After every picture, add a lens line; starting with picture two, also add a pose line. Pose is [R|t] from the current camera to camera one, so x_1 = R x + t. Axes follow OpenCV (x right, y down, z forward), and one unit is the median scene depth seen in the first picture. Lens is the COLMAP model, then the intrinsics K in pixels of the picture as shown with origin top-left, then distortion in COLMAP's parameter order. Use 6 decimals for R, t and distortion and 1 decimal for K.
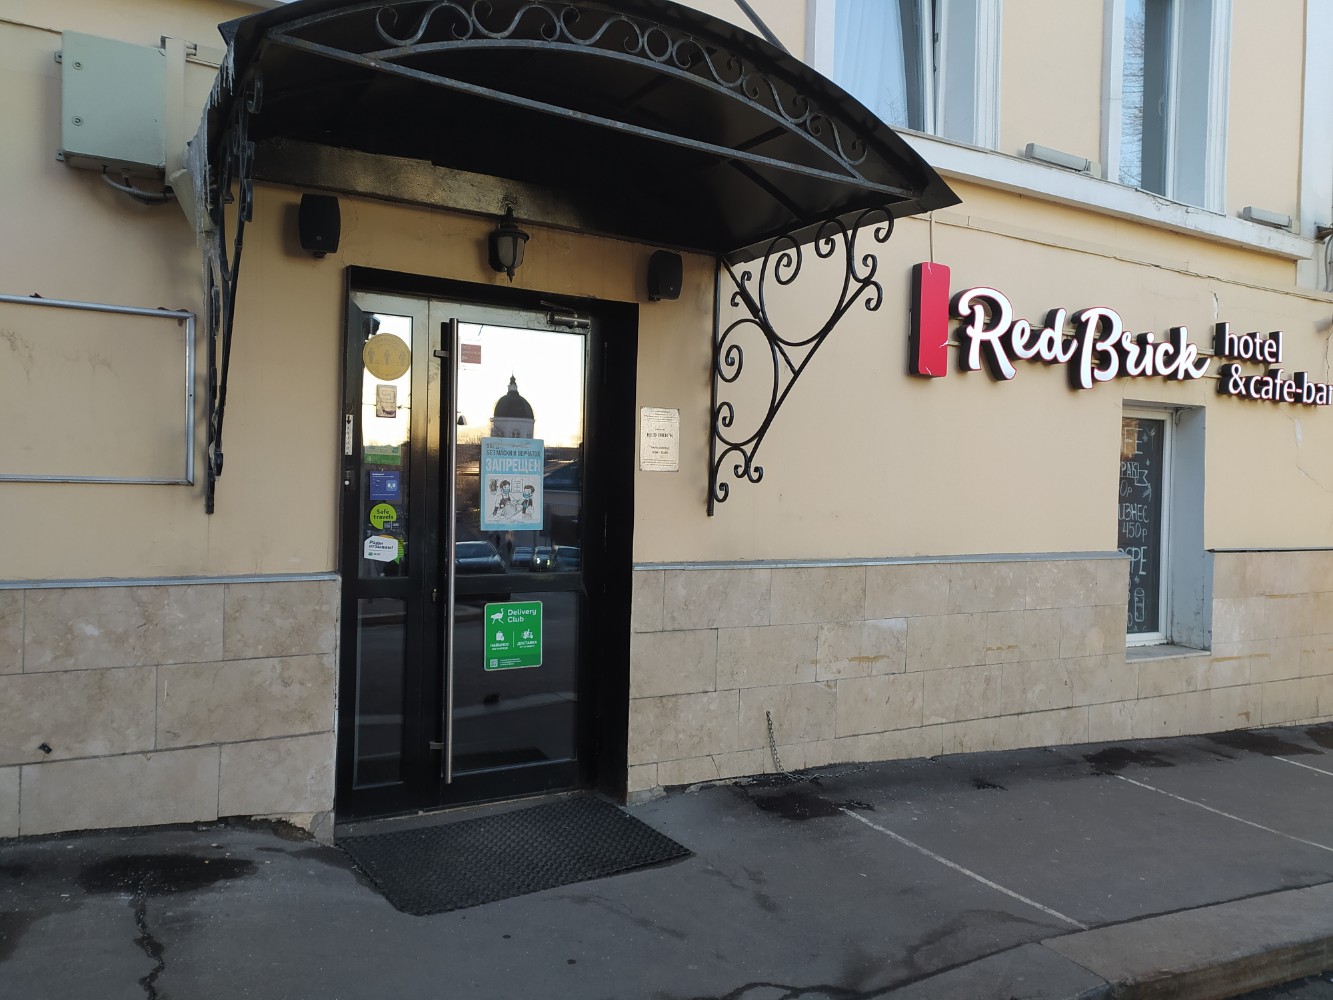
lens RADIAL K [[949.7, 0, 665.1], [0, 949.7, 501.2], [0, 0, 1]] dist [0.076365, -0.016068]
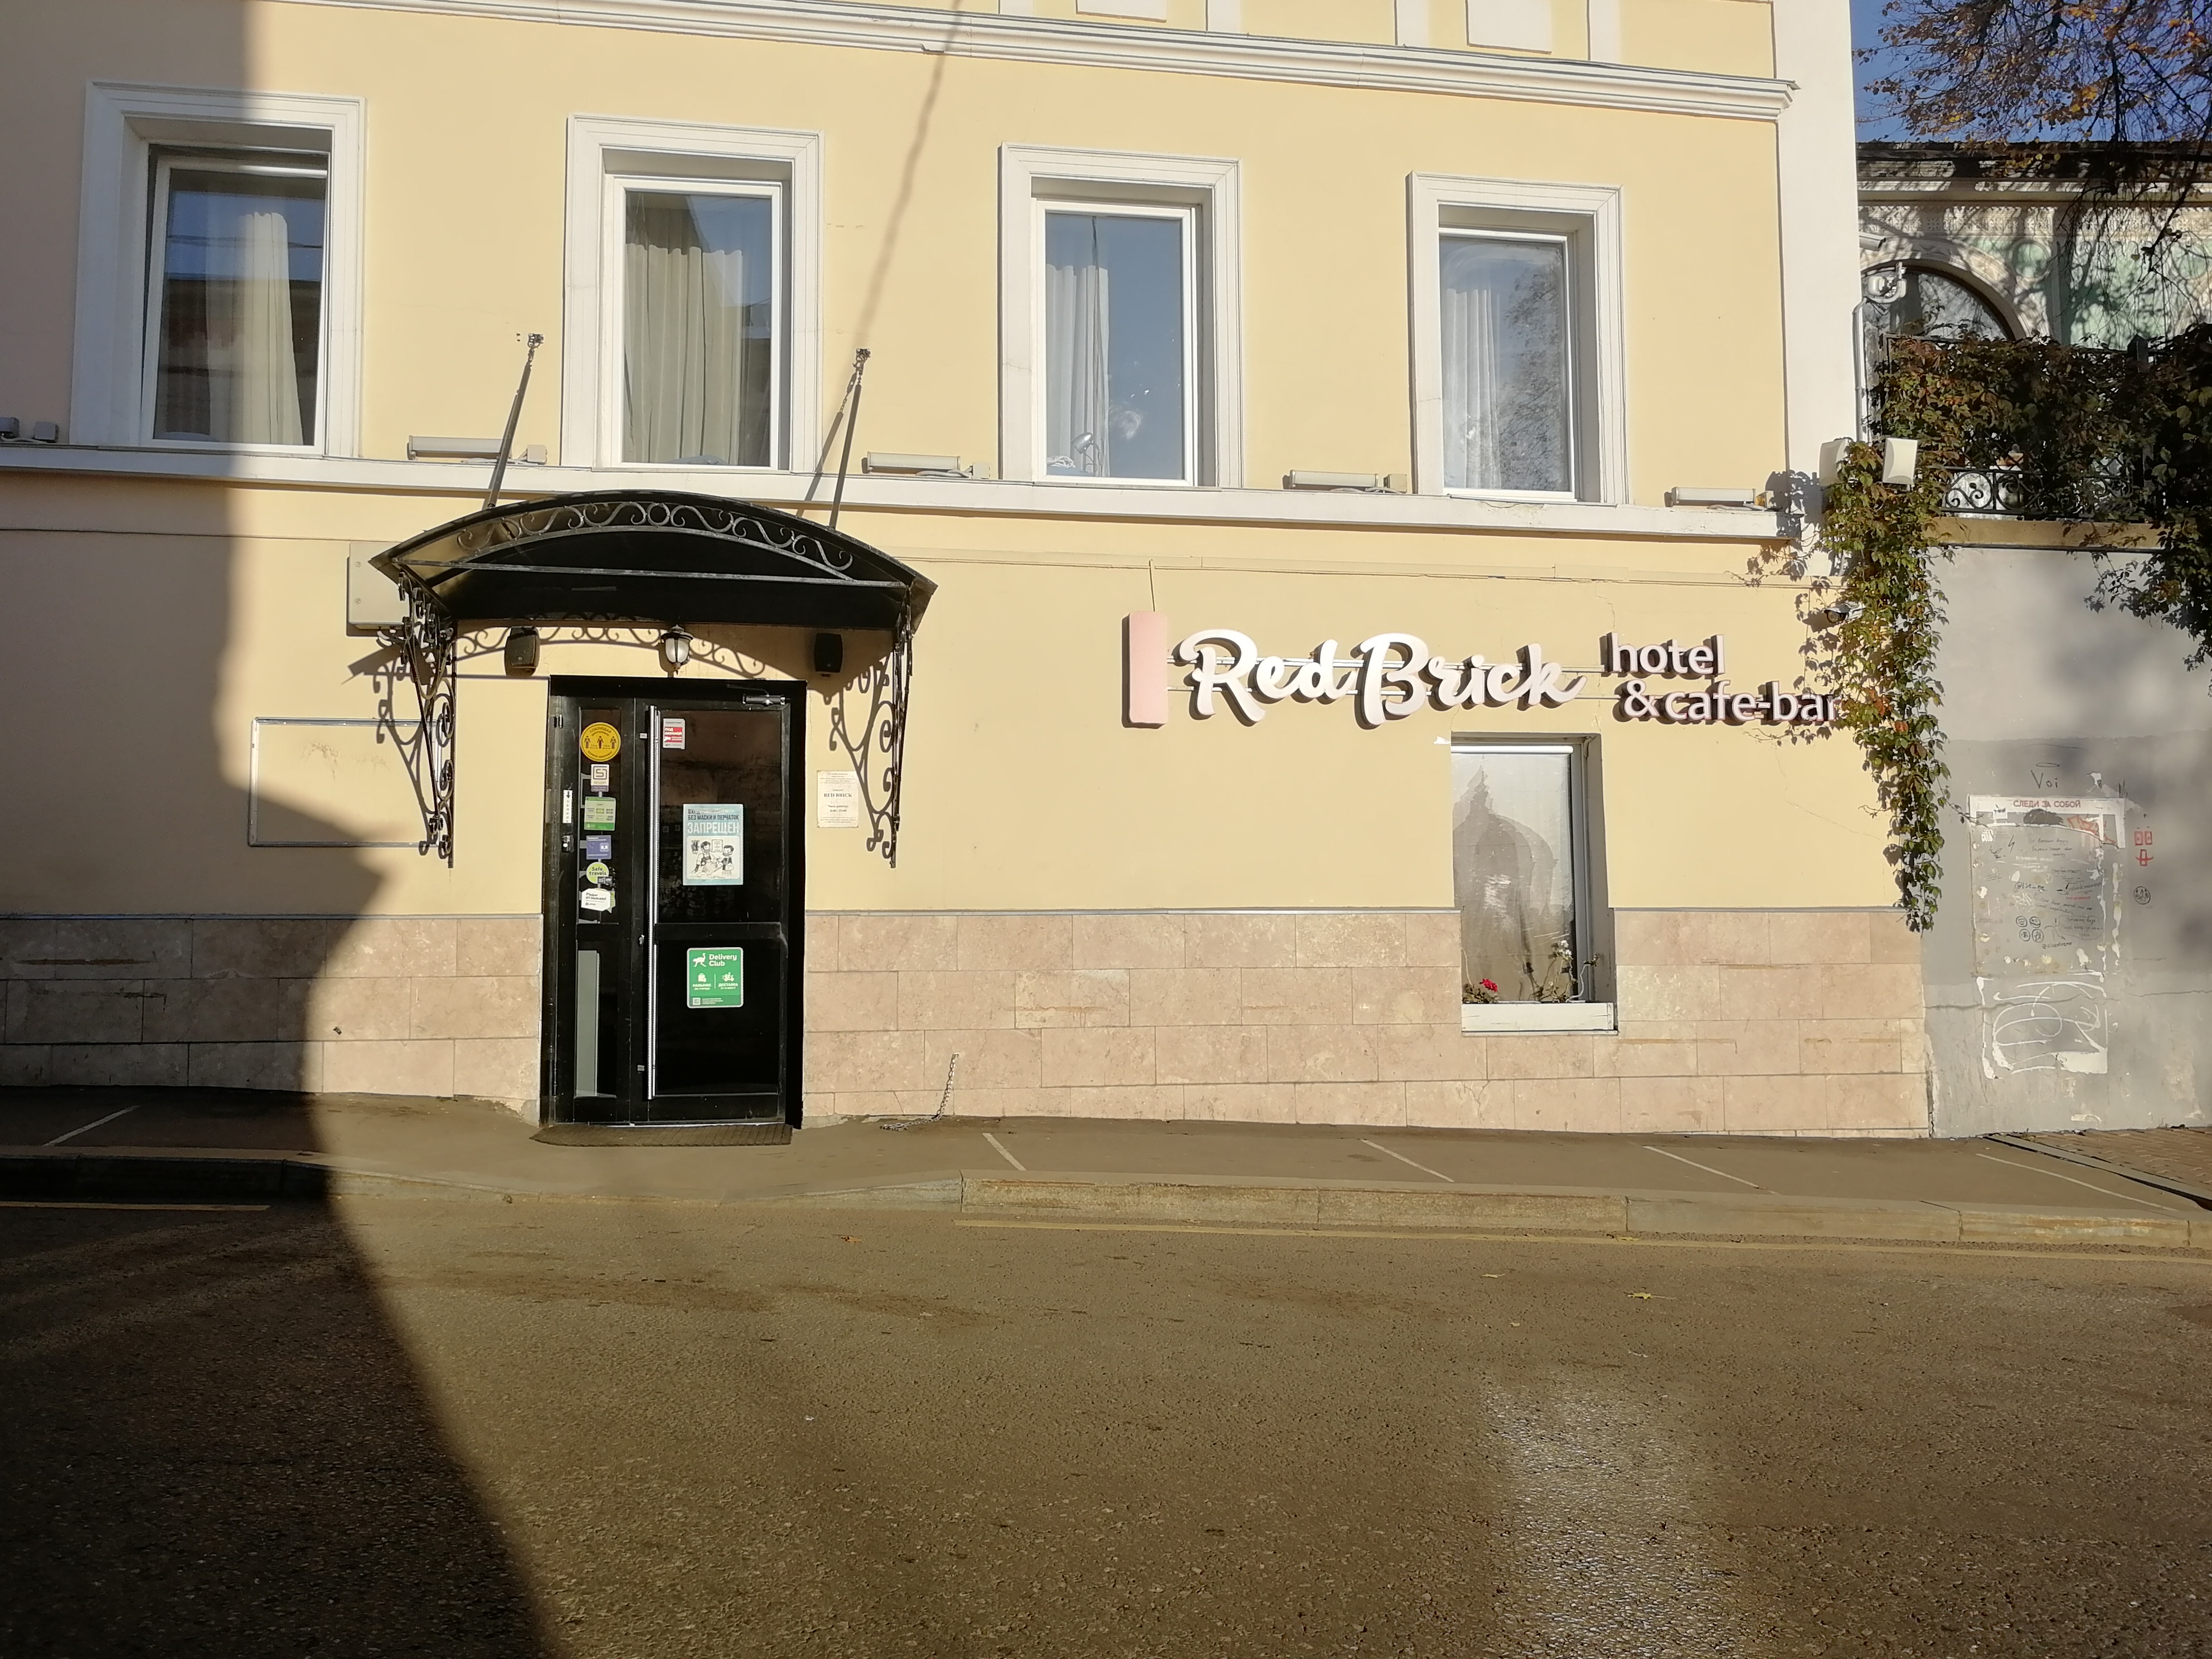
lens RADIAL K [[1746.8, 0, 1107.3], [0, 1746.8, 836.1], [0, 0, 1]] dist [0.103733, -0.000389]
pose [[0.938557, -0.058807, -0.340076, 0.815134], [0.024498, 0.994242, -0.104316, 0.165298], [0.344252, 0.089575, 0.934594, -0.659751]]
